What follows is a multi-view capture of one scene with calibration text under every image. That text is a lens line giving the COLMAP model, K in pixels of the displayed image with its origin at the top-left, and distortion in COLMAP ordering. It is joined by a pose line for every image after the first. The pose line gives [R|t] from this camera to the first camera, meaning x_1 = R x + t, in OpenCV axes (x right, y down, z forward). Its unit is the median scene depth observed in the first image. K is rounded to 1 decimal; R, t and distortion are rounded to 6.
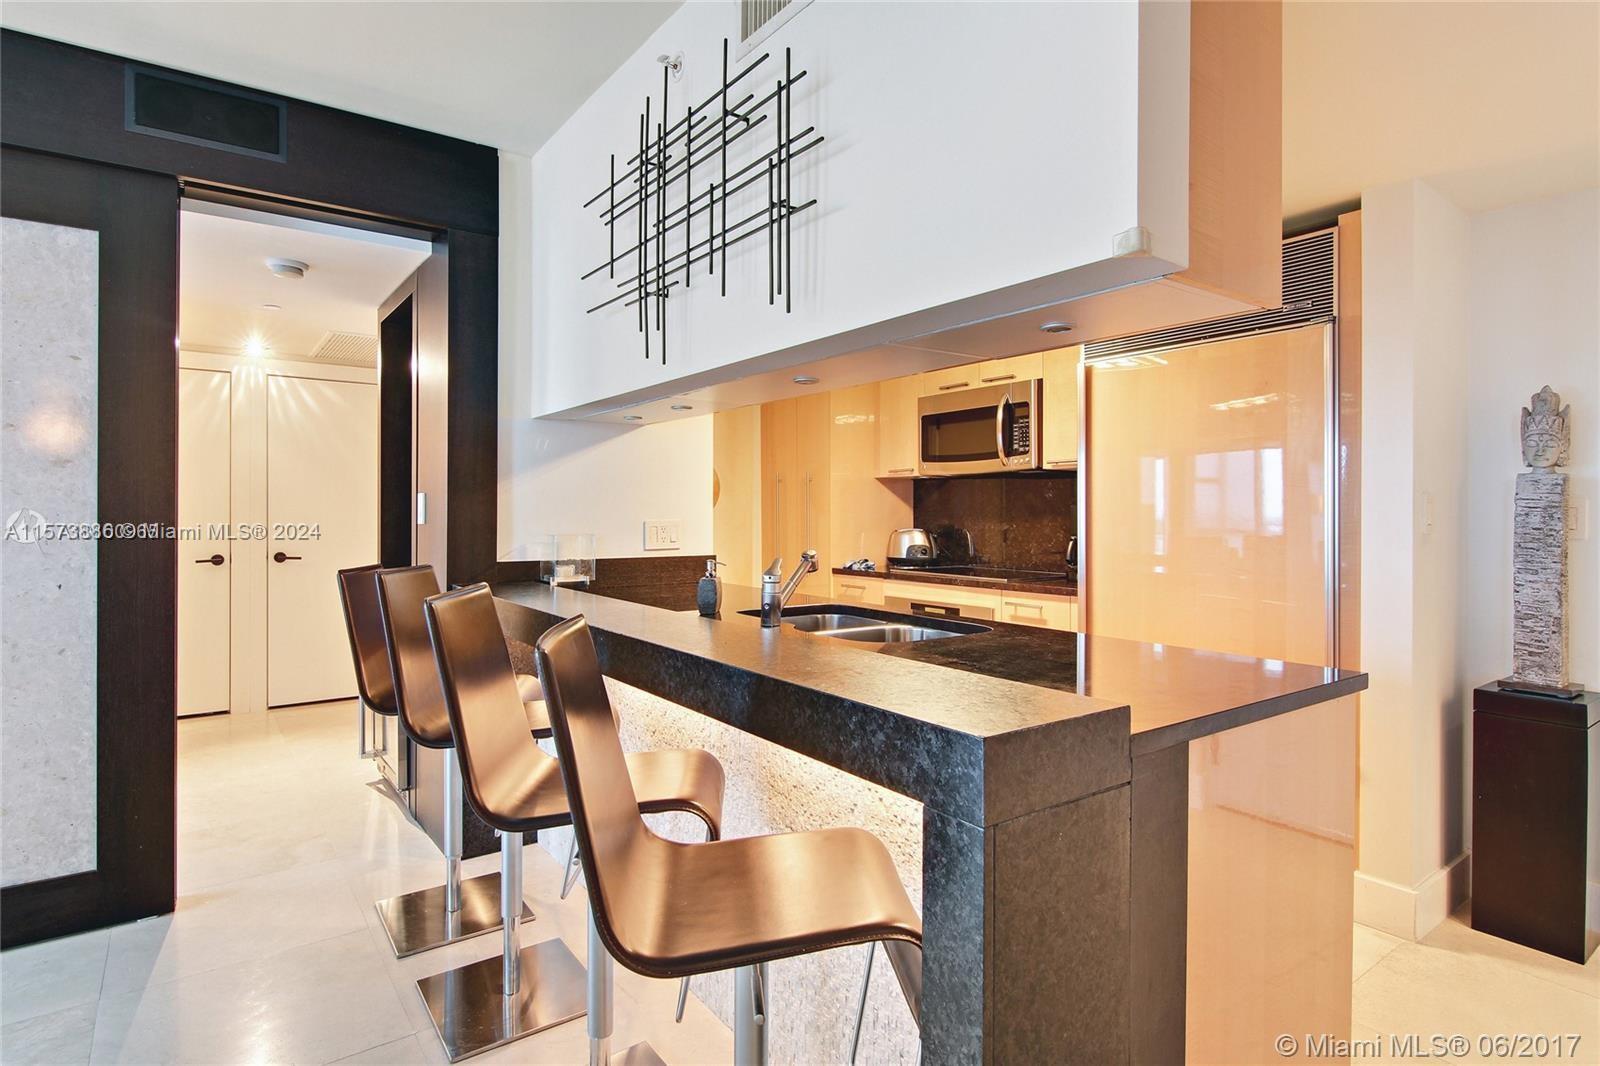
lens RADIAL K [[838.2, 0, 798.0], [0, 838.2, 510.1], [0, 0, 1]] dist [-0.001610, -0.000493]
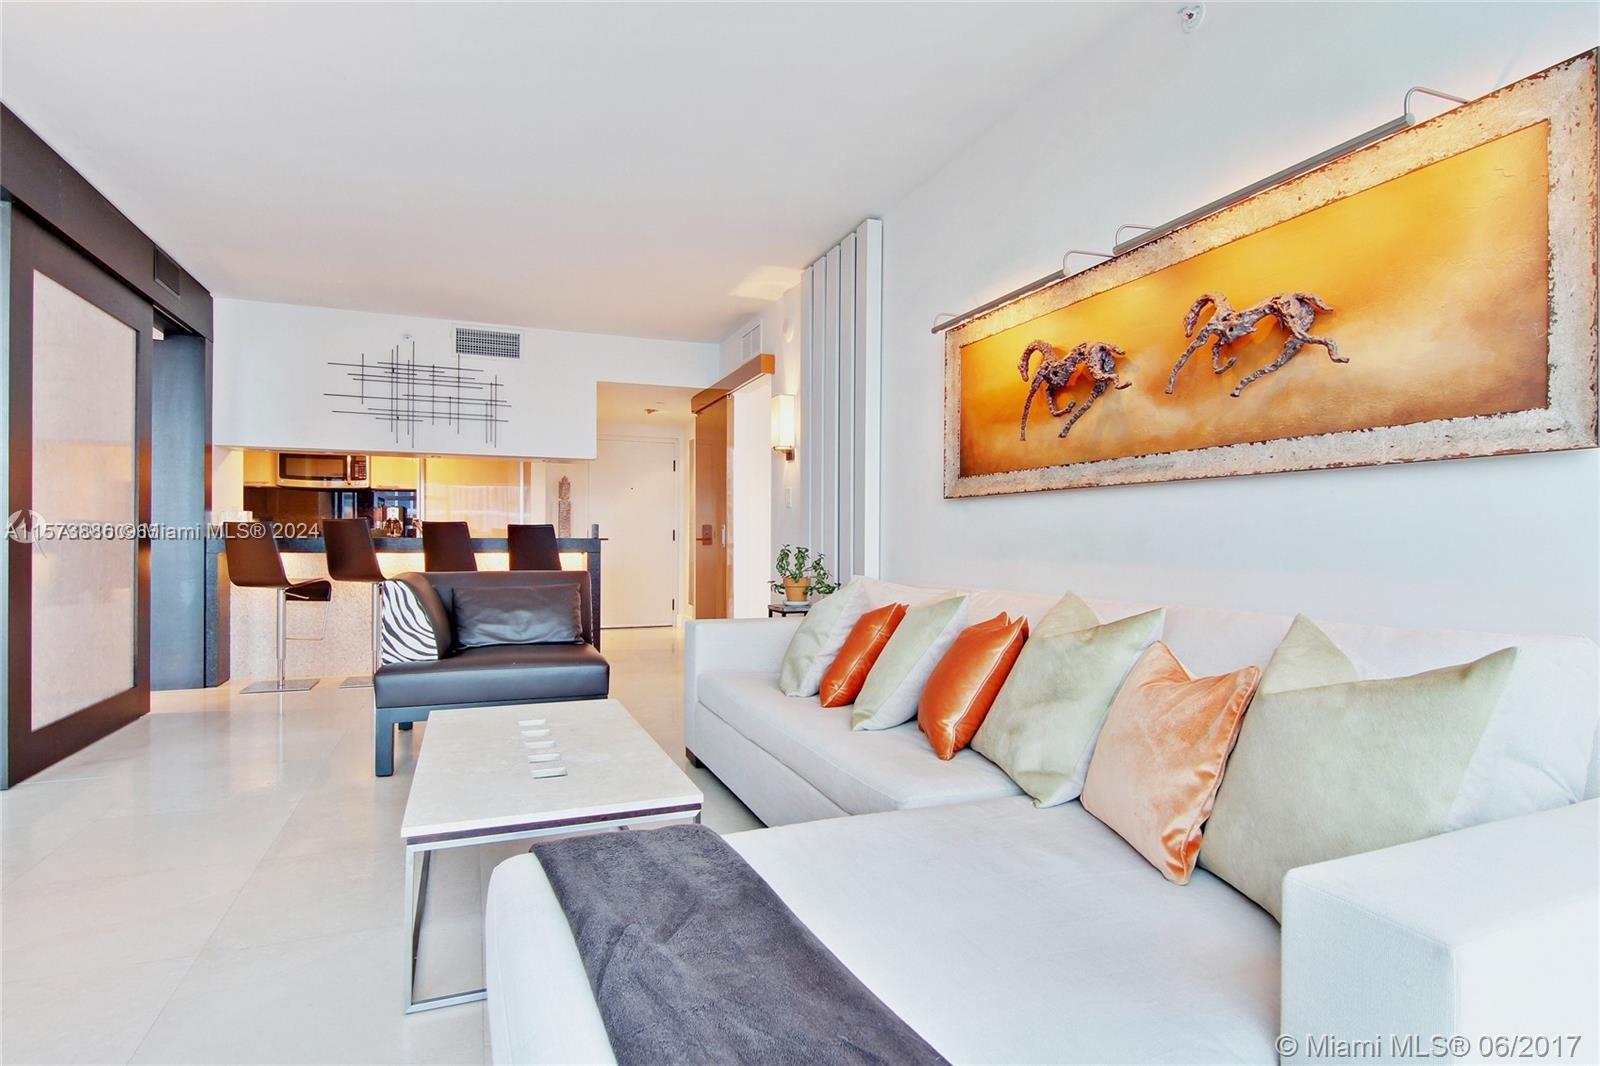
lens RADIAL K [[827.0, 0, 800.0], [0, 827.0, 533.0], [0, 0, 1]] dist [0.009132, -0.010940]
pose [[0.244036, 0.004378, 0.969756, -1.600714], [-0.003608, 0.999987, -0.003606, 0.073954], [-0.969760, -0.002619, 0.244048, -0.587284]]
